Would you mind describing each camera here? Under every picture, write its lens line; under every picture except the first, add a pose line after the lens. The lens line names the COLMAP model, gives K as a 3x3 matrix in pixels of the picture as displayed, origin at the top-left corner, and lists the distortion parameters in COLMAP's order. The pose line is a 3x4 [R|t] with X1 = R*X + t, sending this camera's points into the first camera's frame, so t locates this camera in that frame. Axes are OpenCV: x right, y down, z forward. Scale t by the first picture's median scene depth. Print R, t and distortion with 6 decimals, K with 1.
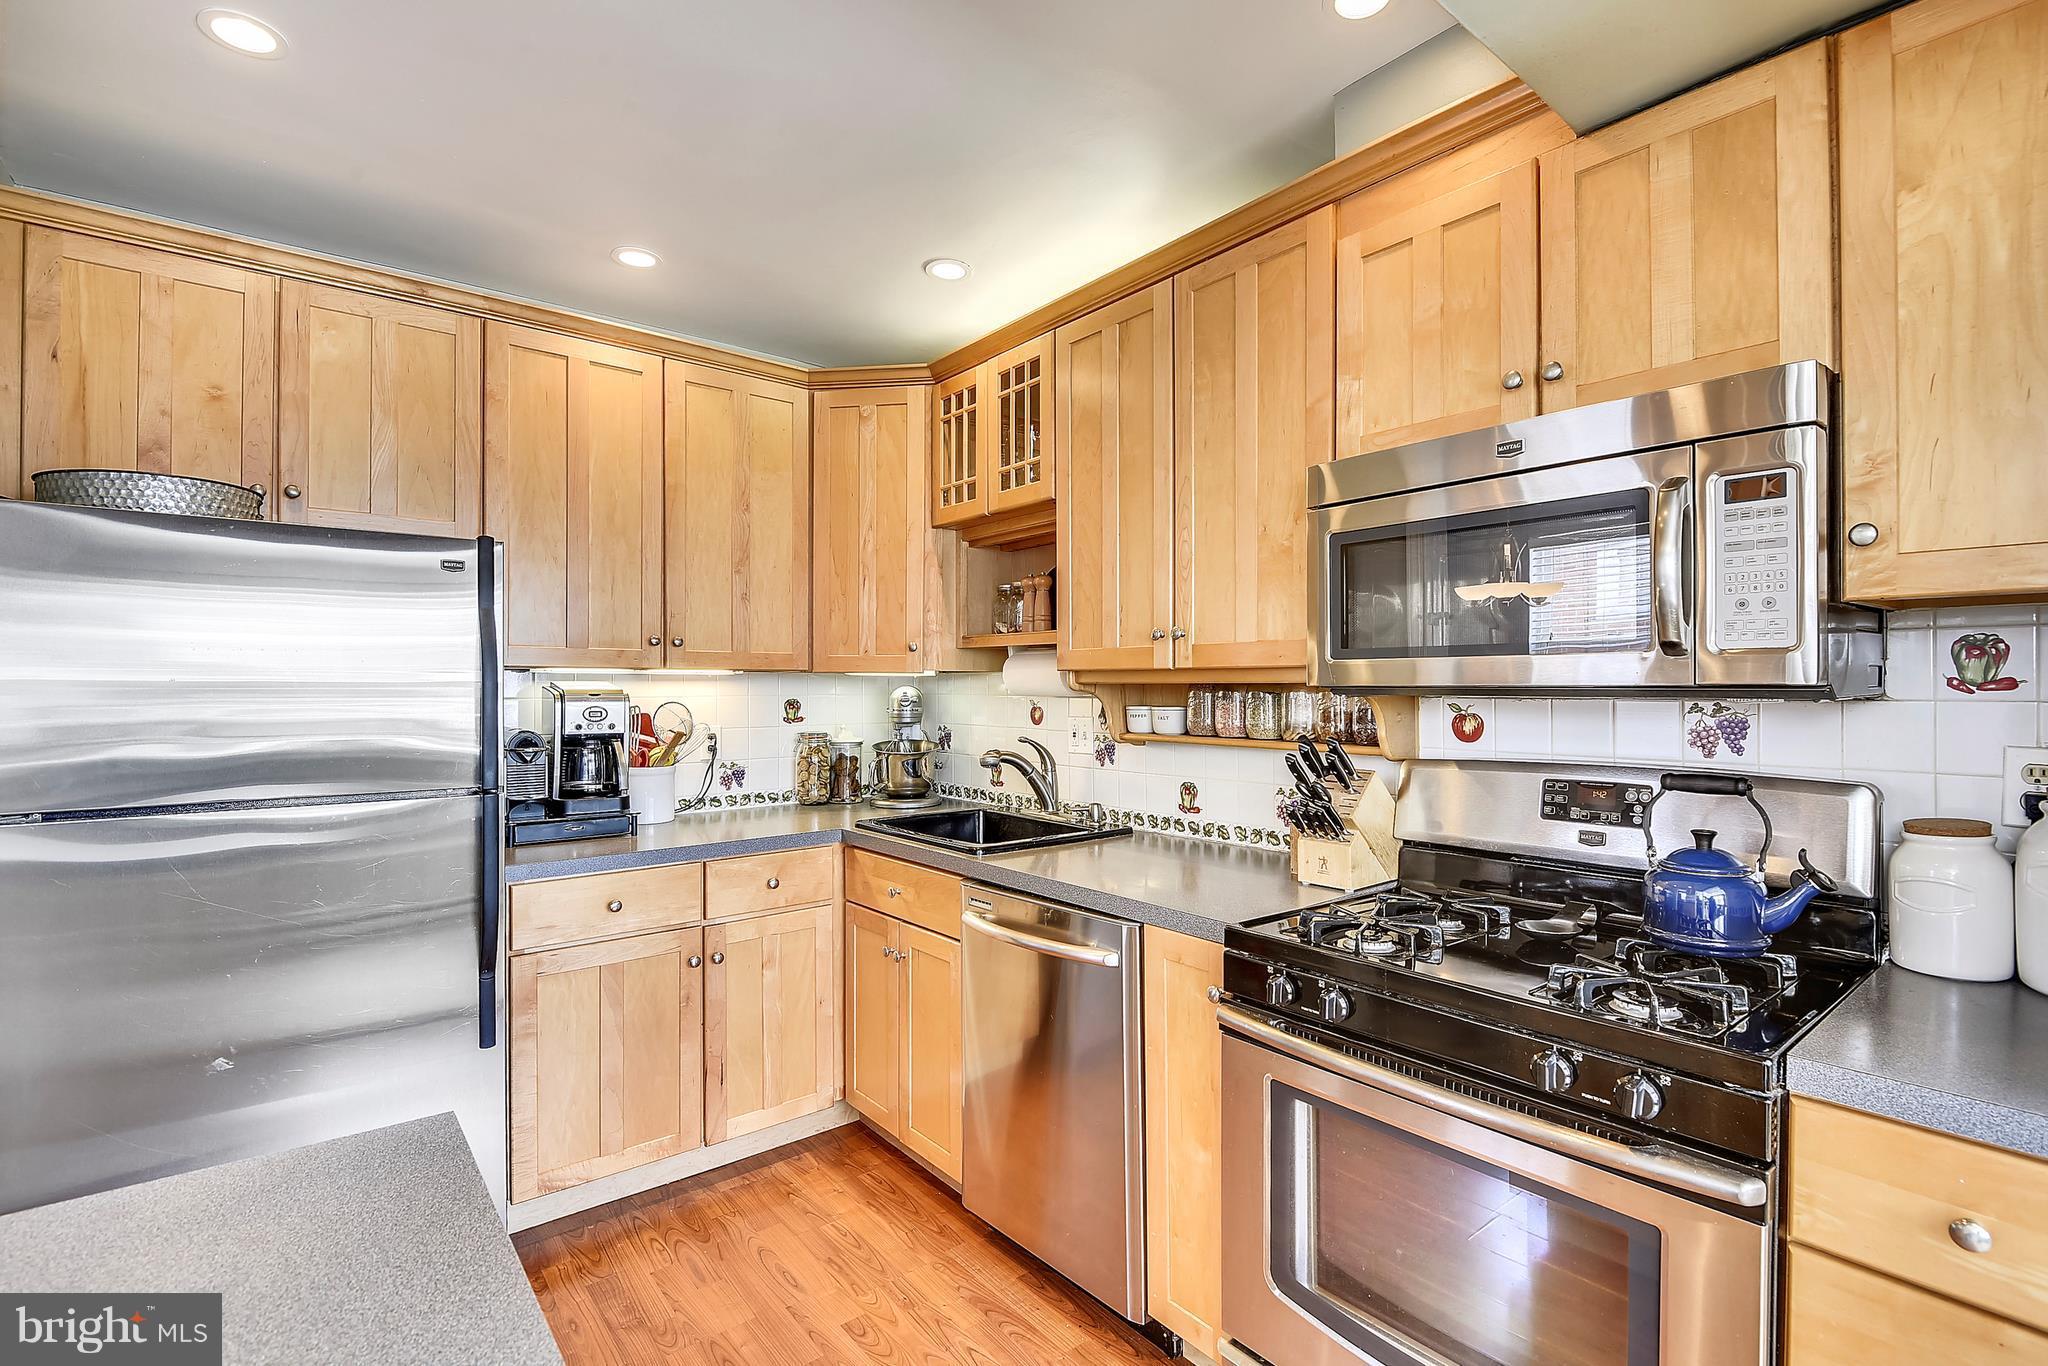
lens RADIAL K [[932.0, 0, 1026.6], [0, 932.0, 702.0], [0, 0, 1]] dist [-0.000695, -0.000299]
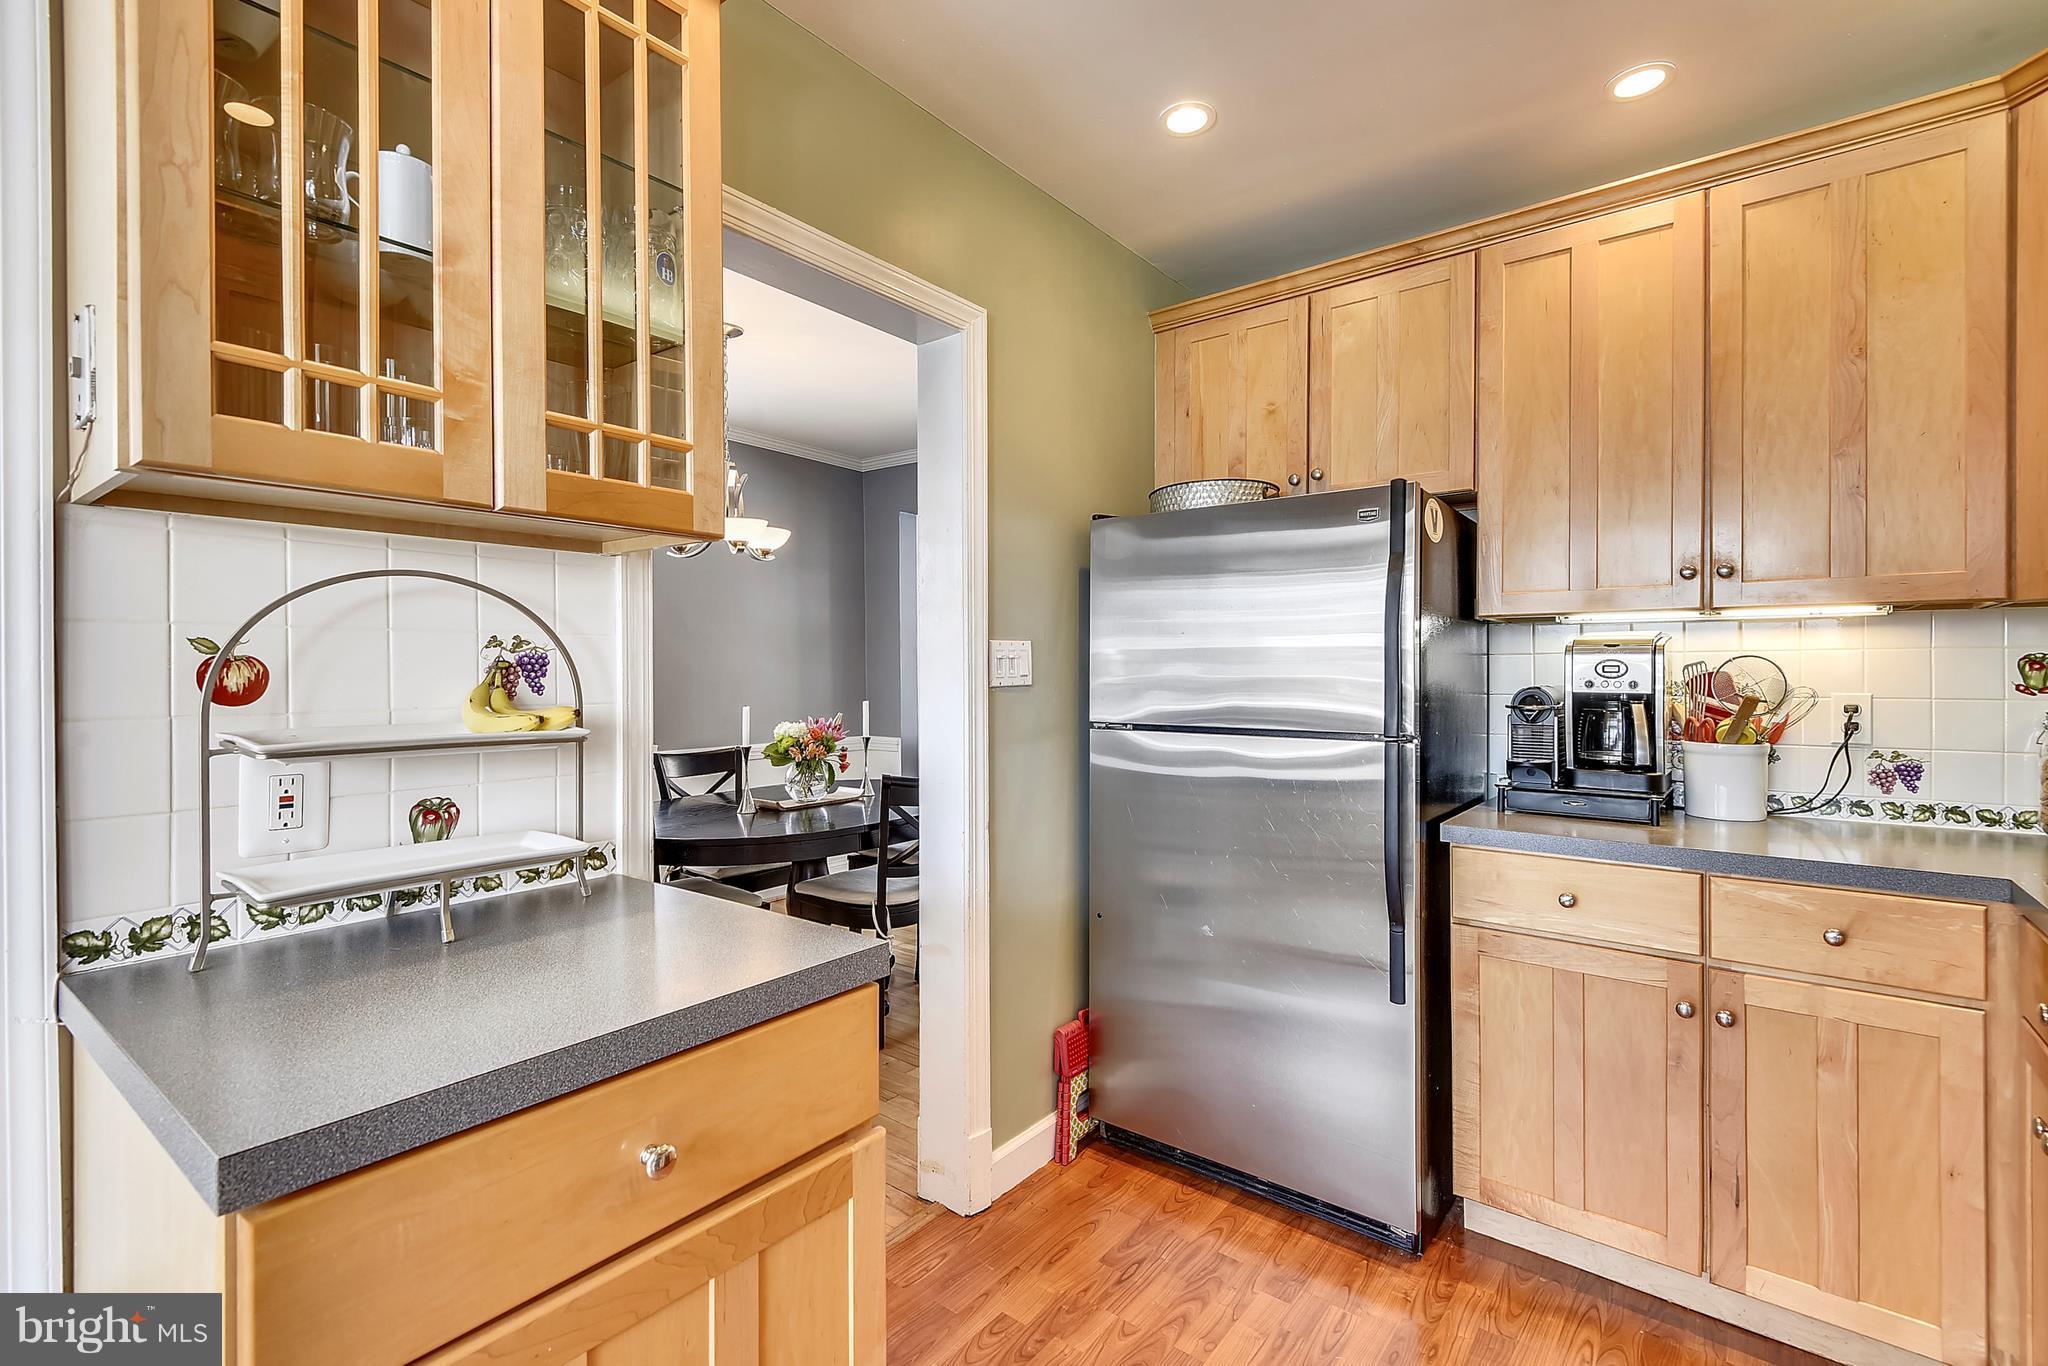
lens RADIAL K [[911.2, 0, 1024.1], [0, 911.2, 673.5], [0, 0, 1]] dist [0.002817, 0.000223]
pose [[0.217458, 0.004079, -0.976061, 0.205582], [-0.021519, 0.999768, -0.000616, 0.028631], [0.975832, 0.021137, 0.217496, 0.321904]]
